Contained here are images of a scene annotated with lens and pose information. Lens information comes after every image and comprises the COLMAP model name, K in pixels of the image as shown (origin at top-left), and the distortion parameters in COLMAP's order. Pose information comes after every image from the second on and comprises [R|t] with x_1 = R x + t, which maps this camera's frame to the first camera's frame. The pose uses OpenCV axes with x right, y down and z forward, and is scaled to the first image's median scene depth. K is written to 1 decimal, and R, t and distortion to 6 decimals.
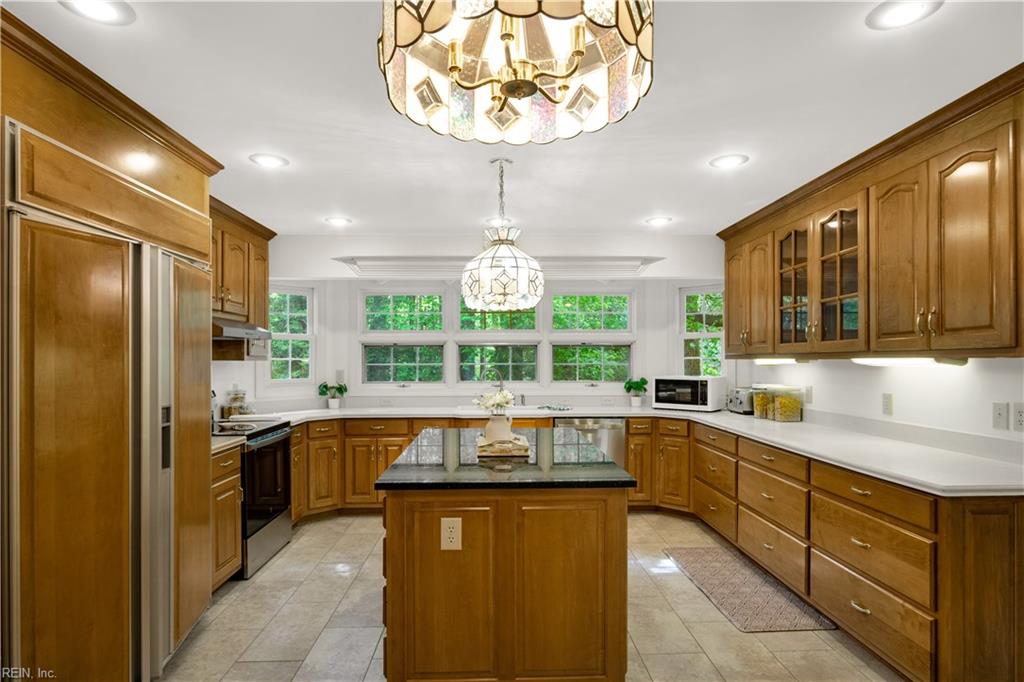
lens RADIAL K [[562.7, 0, 507.5], [0, 562.7, 361.2], [0, 0, 1]] dist [-0.003780, -0.001349]
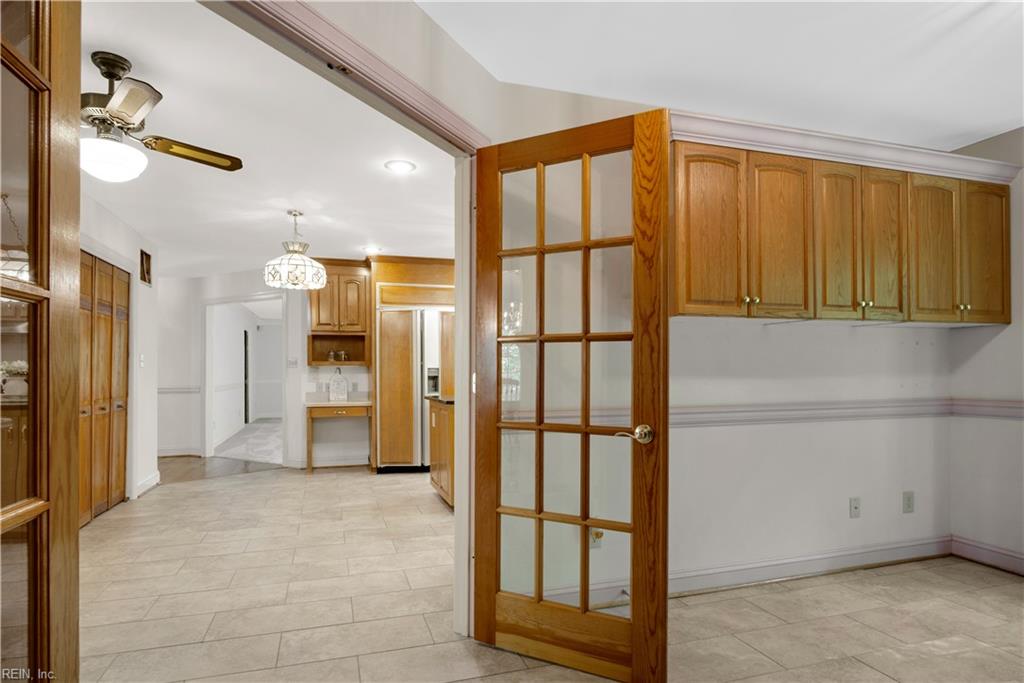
lens RADIAL K [[562.7, 0, 507.5], [0, 562.7, 361.7], [0, 0, 1]] dist [-0.003780, -0.001349]
pose [[0.279650, -0.014399, -0.959994, 1.291068], [0.004257, 0.999896, -0.013757, 0.055820], [0.960093, -0.000239, 0.279682, 0.366593]]
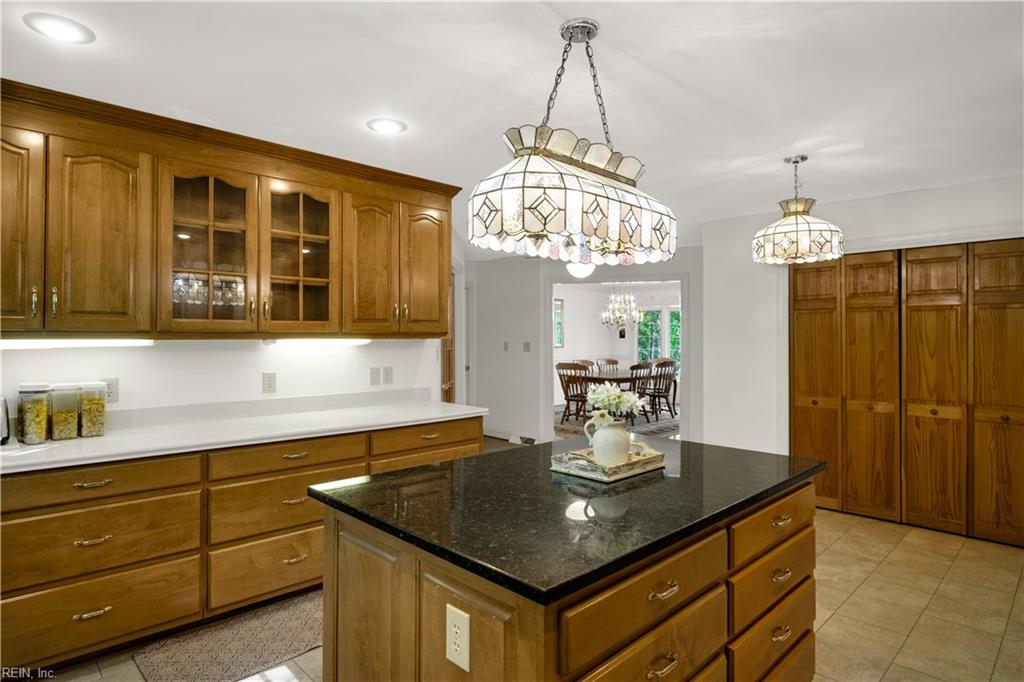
lens RADIAL K [[553.9, 0, 511.0], [0, 553.9, 328.0], [0, 0, 1]] dist [-0.003845, -0.000821]
pose [[-0.685182, 0.012065, 0.728272, -0.336630], [-0.002427, 0.999819, -0.018847, -0.005825], [-0.728368, -0.014681, -0.685029, 1.206308]]
